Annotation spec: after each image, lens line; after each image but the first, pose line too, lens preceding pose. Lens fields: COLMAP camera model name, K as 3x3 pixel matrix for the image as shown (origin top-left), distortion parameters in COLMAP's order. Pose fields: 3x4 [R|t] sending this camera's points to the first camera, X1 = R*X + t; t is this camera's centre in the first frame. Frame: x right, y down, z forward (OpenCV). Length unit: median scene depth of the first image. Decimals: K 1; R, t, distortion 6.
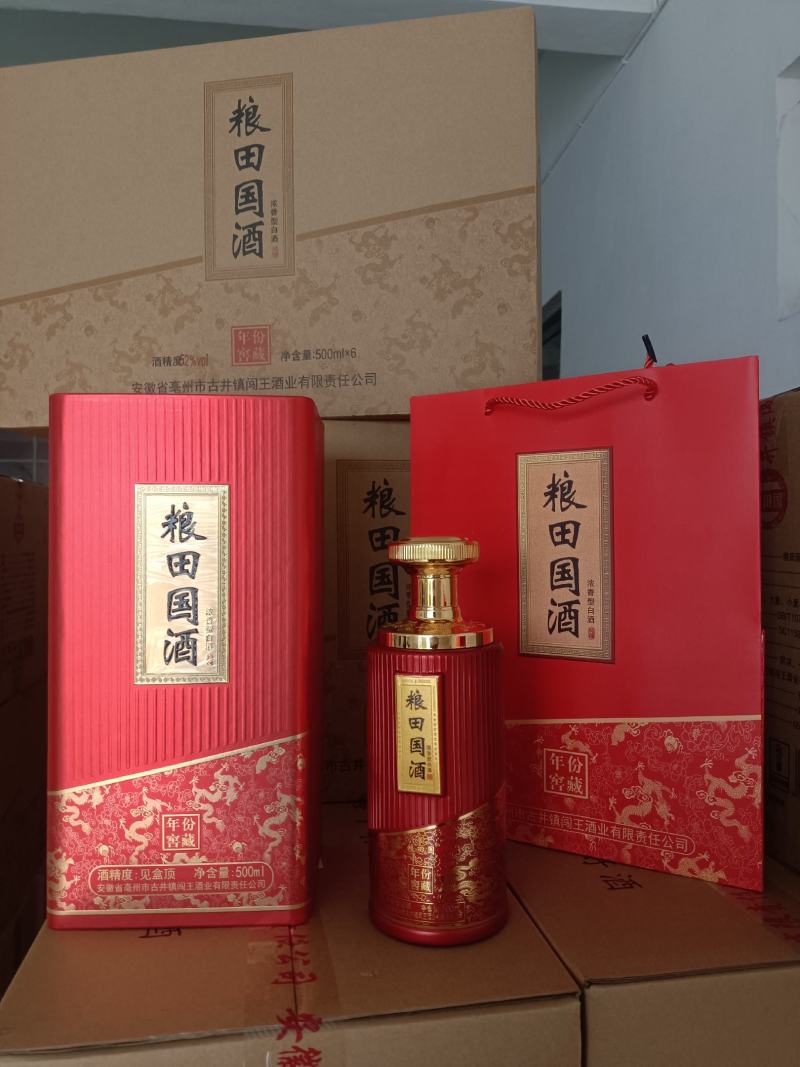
lens RADIAL K [[819.1, 0, 399.7], [0, 819.1, 533.3], [0, 0, 1]] dist [-0.055875, 0.024407]
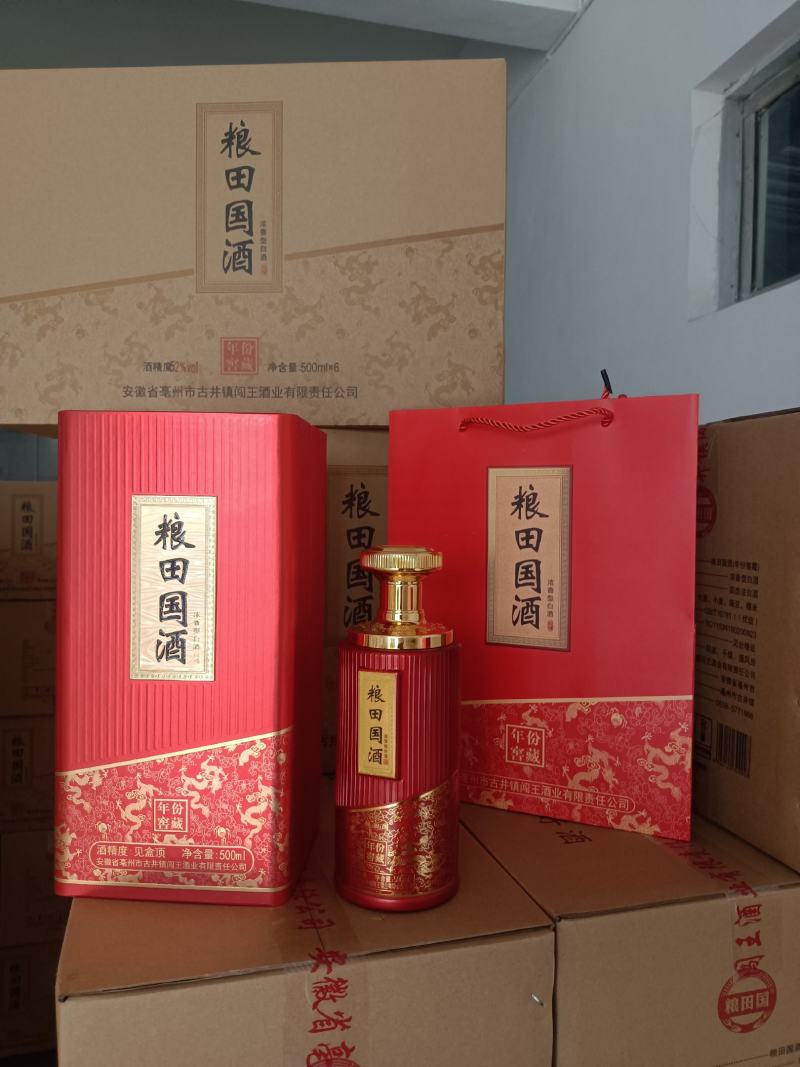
lens RADIAL K [[819.1, 0, 406.1], [0, 819.1, 532.1], [0, 0, 1]] dist [-0.055875, 0.024407]
pose [[0.992745, 0.013761, 0.119446, -0.102953], [-0.017348, 0.999428, 0.029040, -0.037929], [-0.118978, -0.030902, 0.992416, -0.115809]]
